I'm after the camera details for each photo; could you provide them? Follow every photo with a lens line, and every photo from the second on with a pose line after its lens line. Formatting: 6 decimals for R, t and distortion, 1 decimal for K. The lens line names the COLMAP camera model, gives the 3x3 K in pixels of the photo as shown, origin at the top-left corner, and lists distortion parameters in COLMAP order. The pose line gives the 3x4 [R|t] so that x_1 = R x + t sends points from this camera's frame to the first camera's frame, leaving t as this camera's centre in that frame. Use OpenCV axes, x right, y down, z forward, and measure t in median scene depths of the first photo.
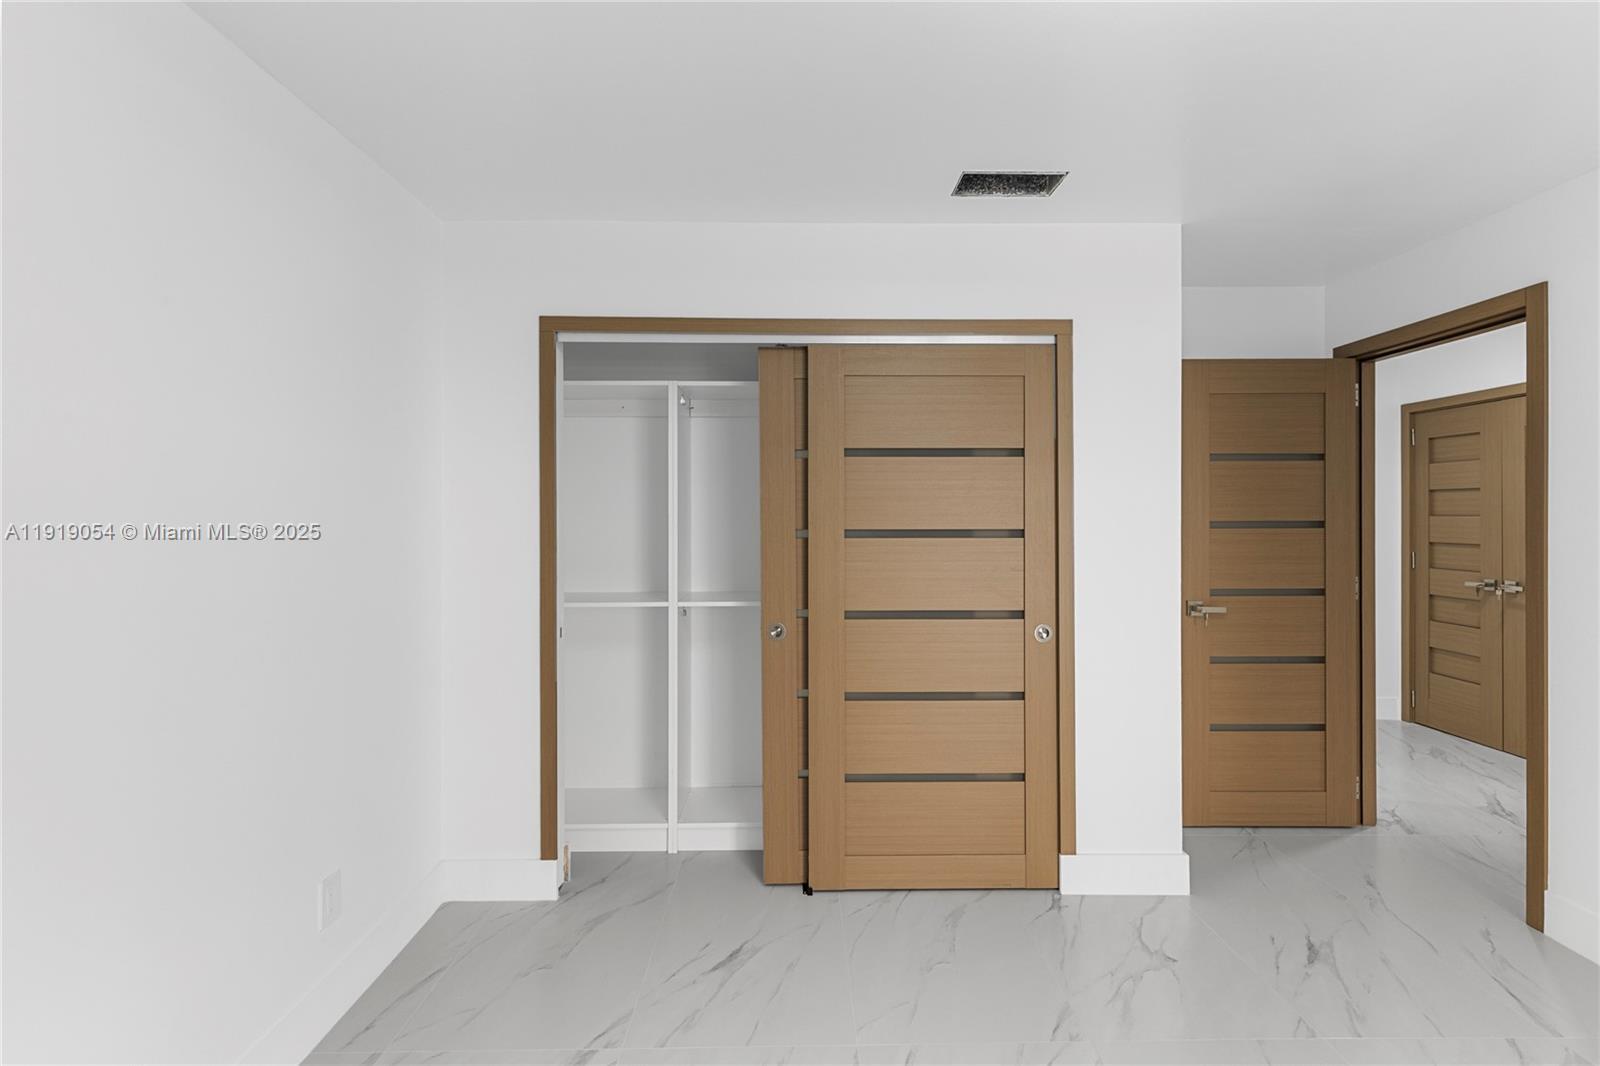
lens RADIAL K [[720.7, 0, 795.7], [0, 720.7, 520.5], [0, 0, 1]] dist [0.002407, -0.000268]
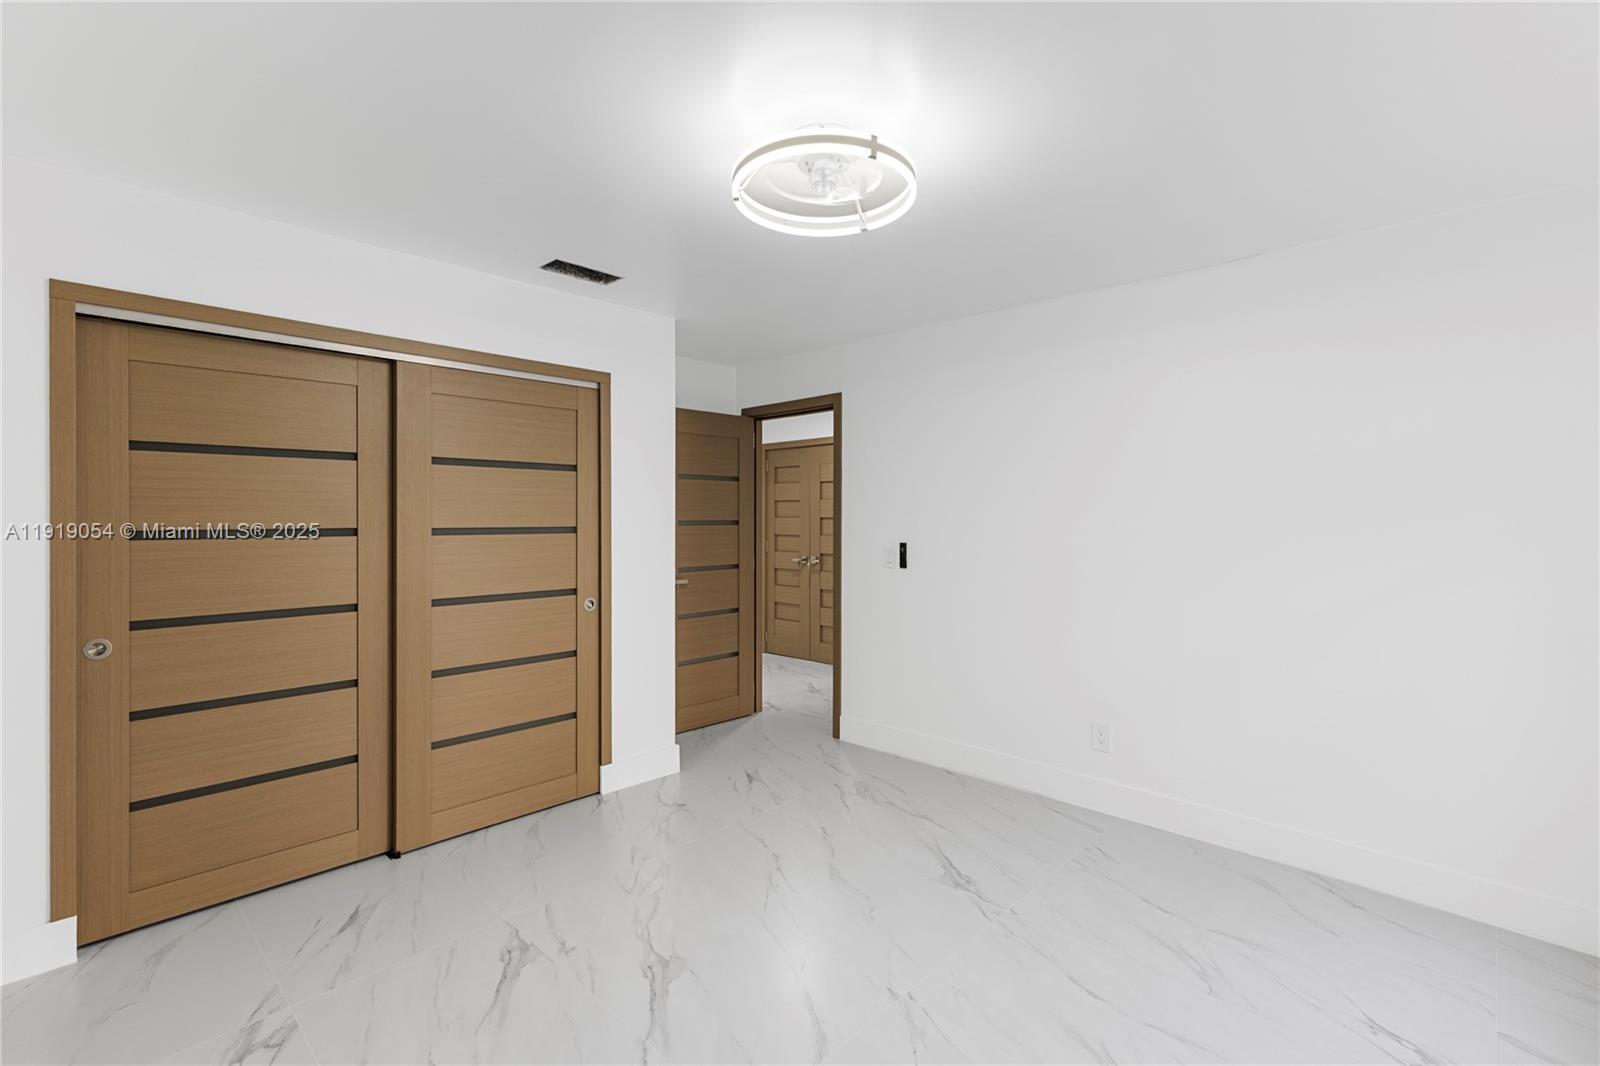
lens RADIAL K [[719.5, 0, 804.1], [0, 719.5, 530.2], [0, 0, 1]] dist [0.003130, -0.000433]
pose [[0.696429, -0.008517, 0.717575, -0.334575], [-0.002932, 0.999887, 0.014714, -0.002367], [-0.717620, -0.012351, 0.696326, -0.211886]]
